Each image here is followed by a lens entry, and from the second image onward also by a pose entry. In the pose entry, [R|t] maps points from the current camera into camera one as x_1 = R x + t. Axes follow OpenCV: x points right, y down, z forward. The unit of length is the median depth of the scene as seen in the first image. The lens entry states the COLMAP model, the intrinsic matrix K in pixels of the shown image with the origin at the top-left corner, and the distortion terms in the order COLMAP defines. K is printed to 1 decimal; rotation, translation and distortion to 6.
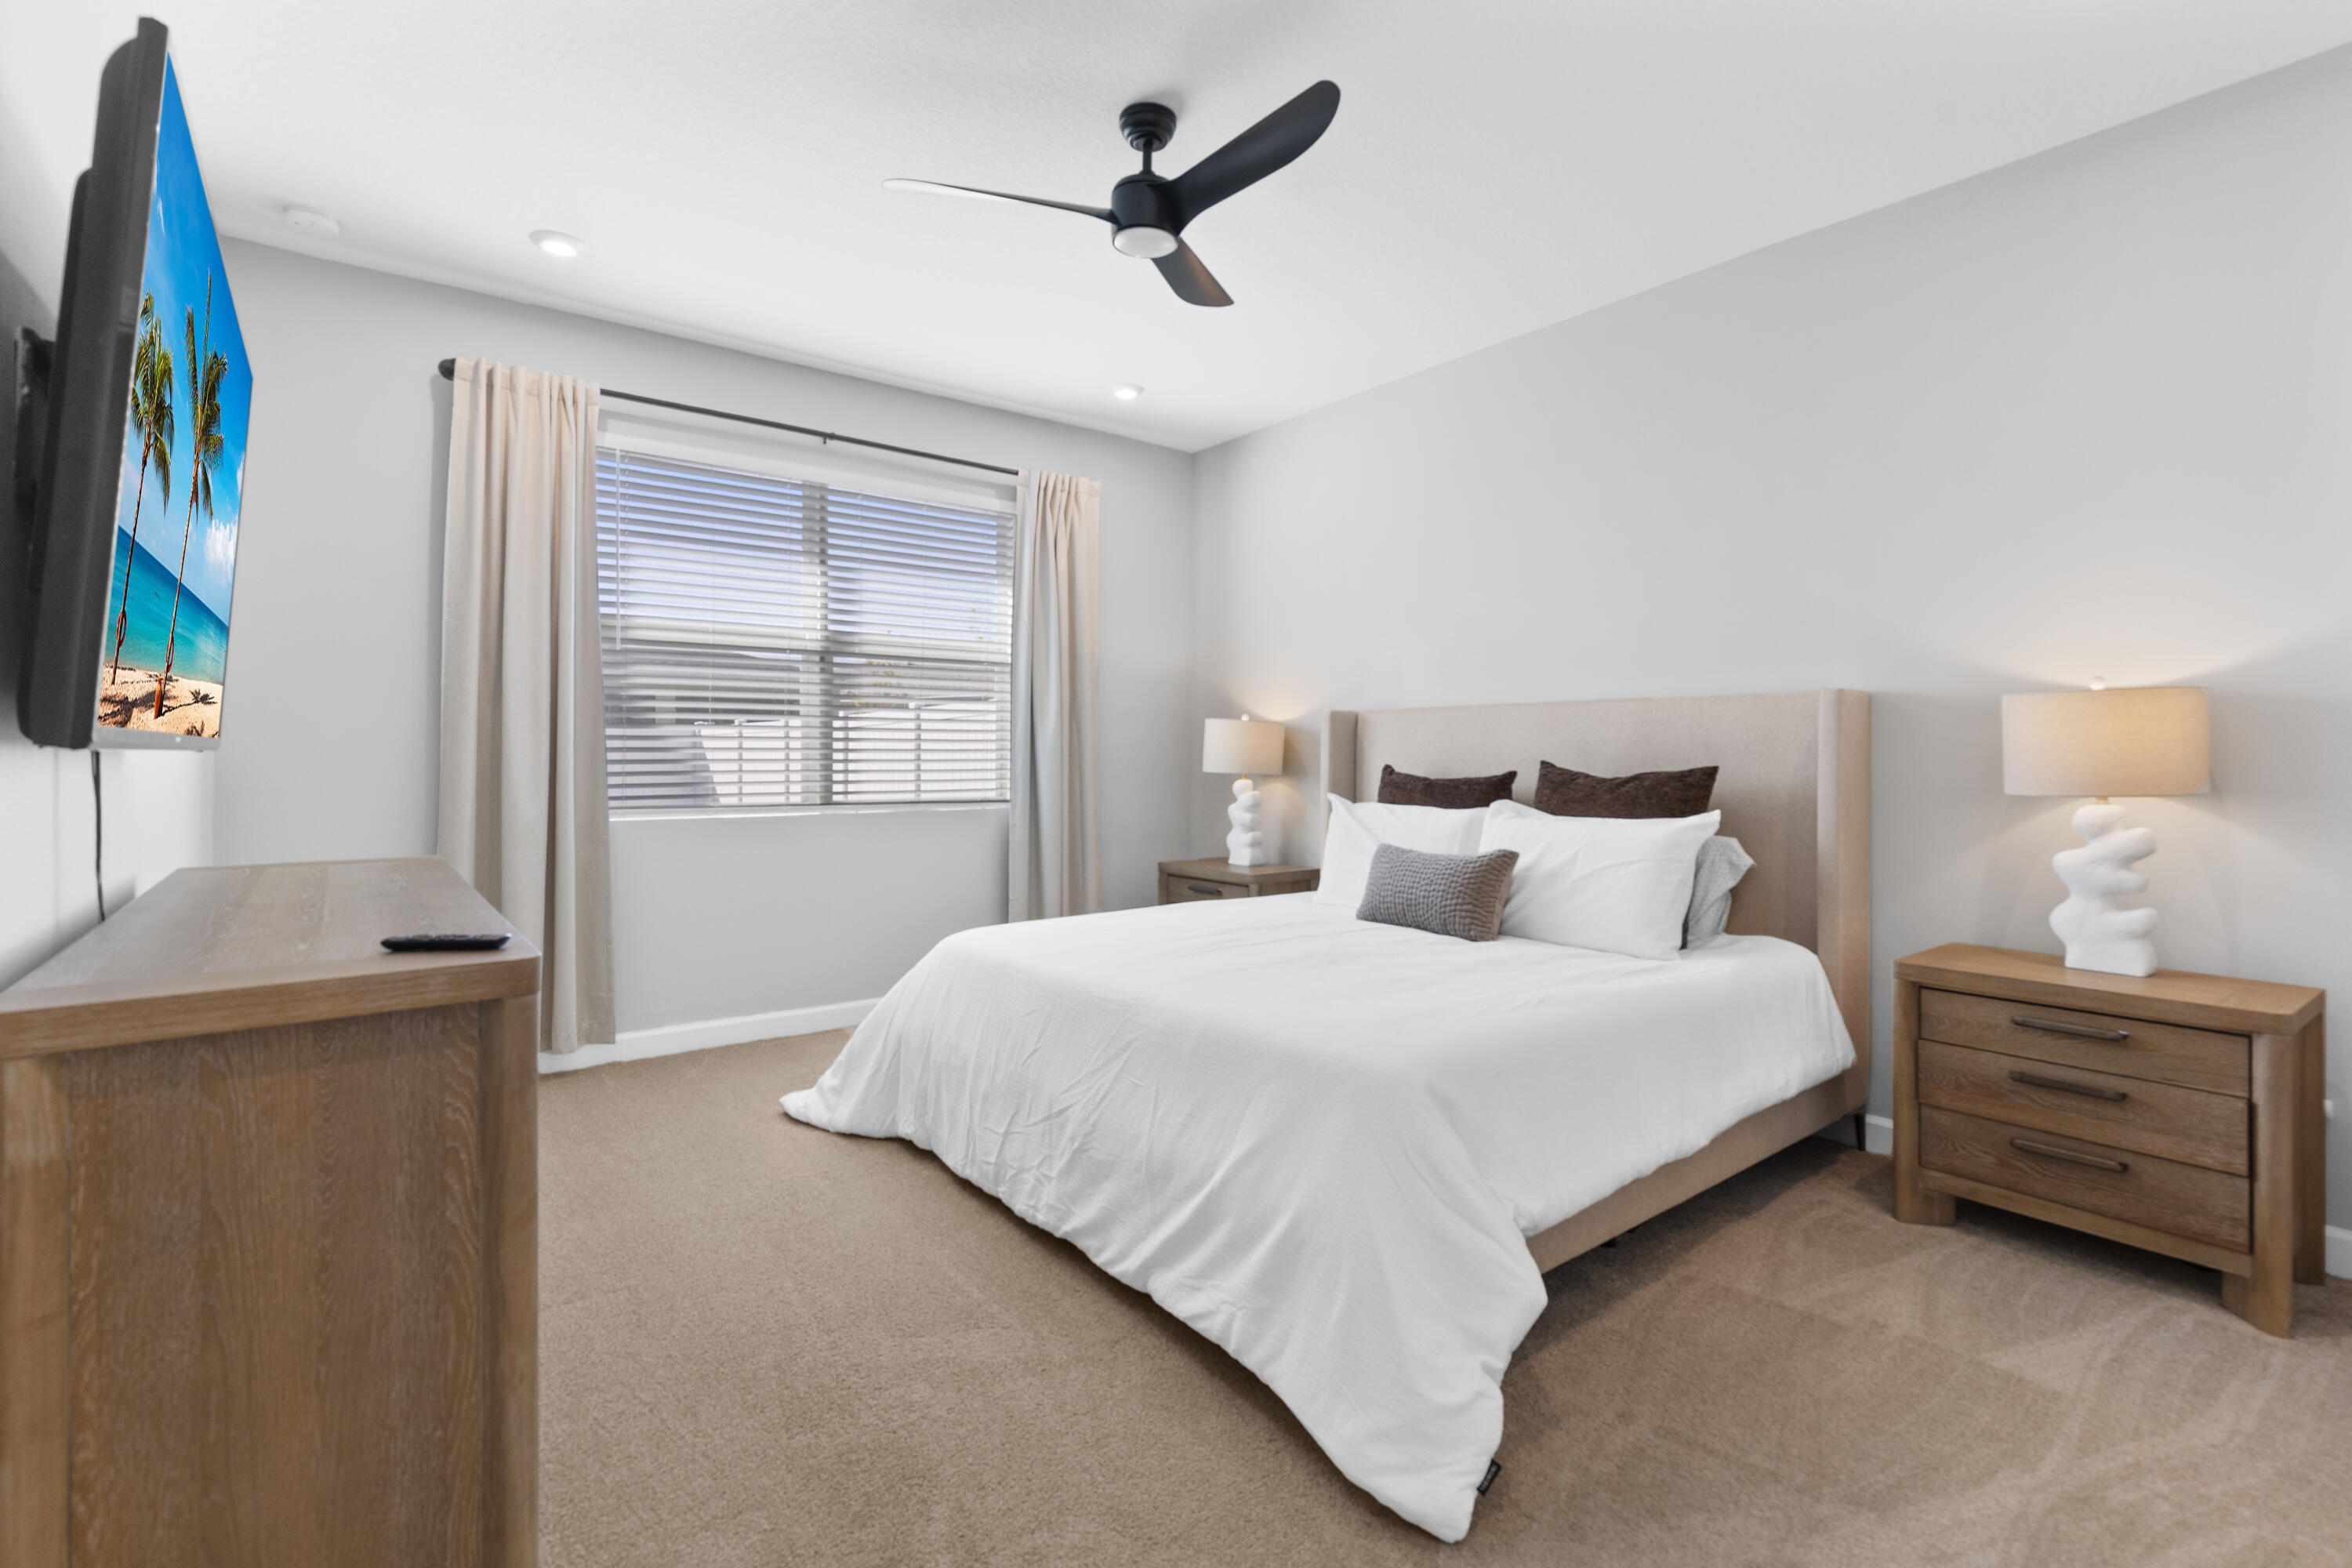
lens RADIAL K [[1074.2, 0, 1198.1], [0, 1074.2, 771.8], [0, 0, 1]] dist [0.010630, -0.001824]
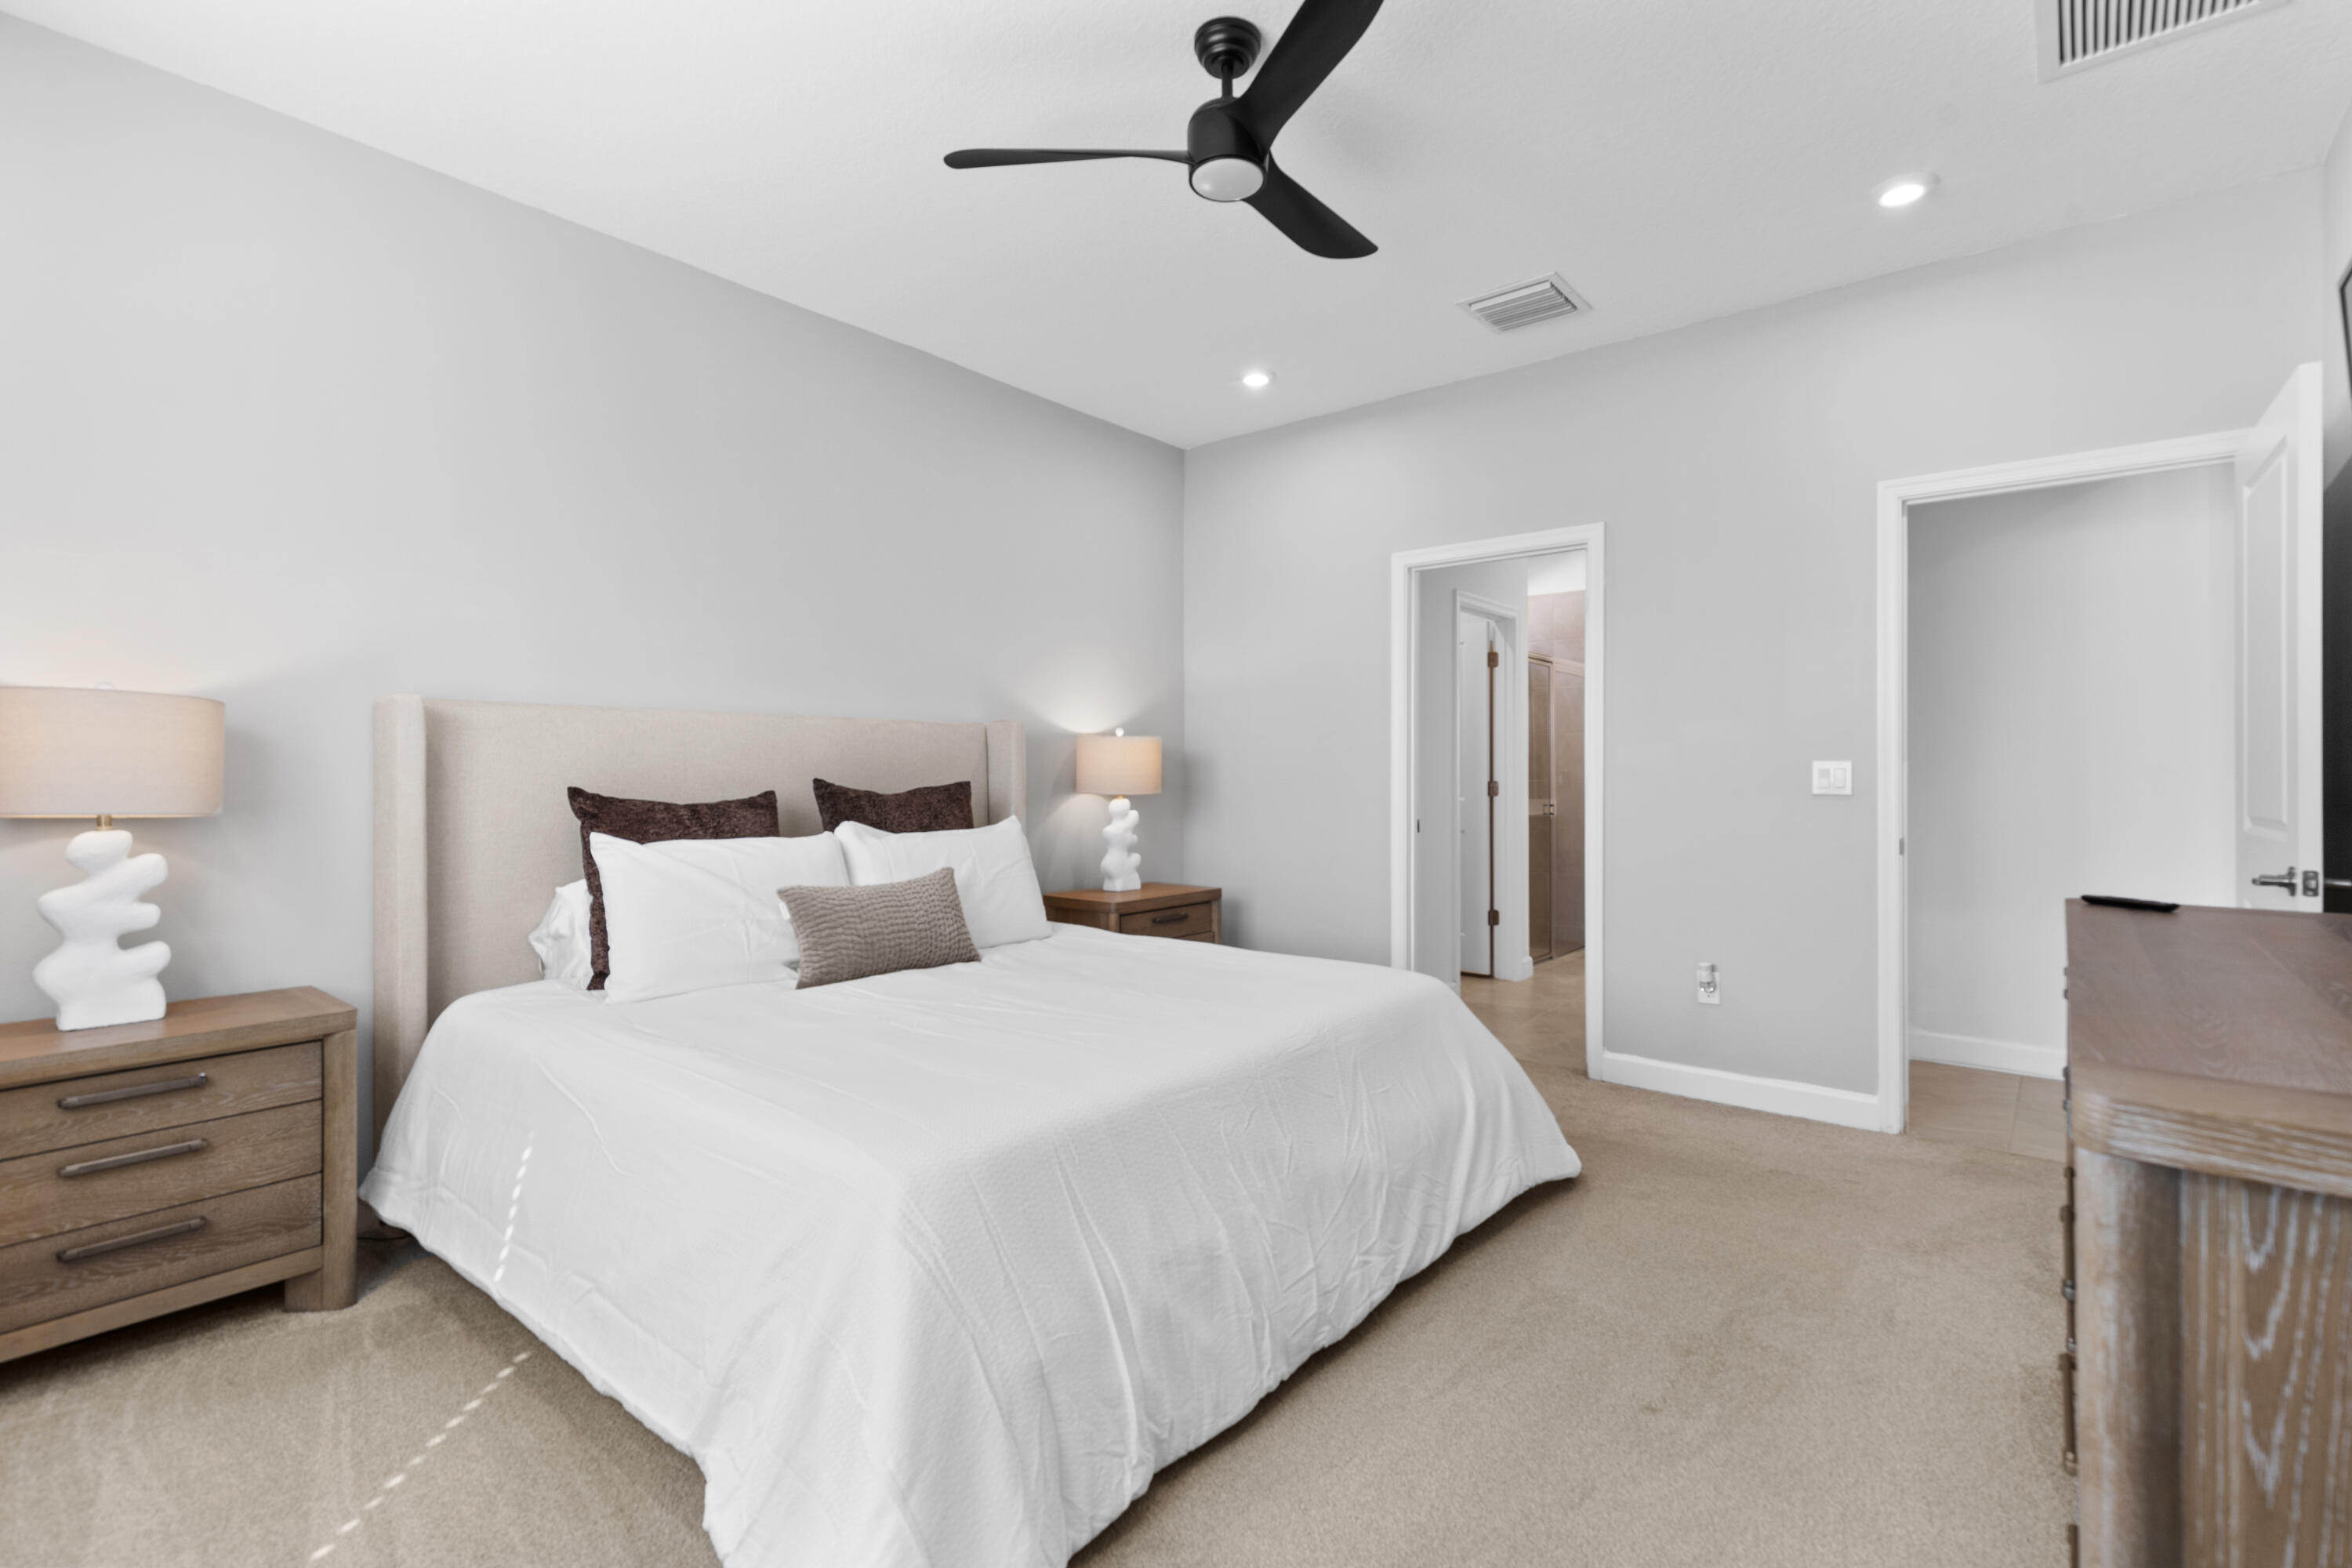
lens RADIAL K [[1074.2, 0, 1199.6], [0, 1074.2, 776.2], [0, 0, 1]] dist [0.010630, -0.001824]
pose [[-0.220771, 0.003312, 0.975320, -0.623107], [0.019573, 0.999808, 0.001036, -0.006385], [-0.975129, 0.019319, -0.220793, 0.854318]]
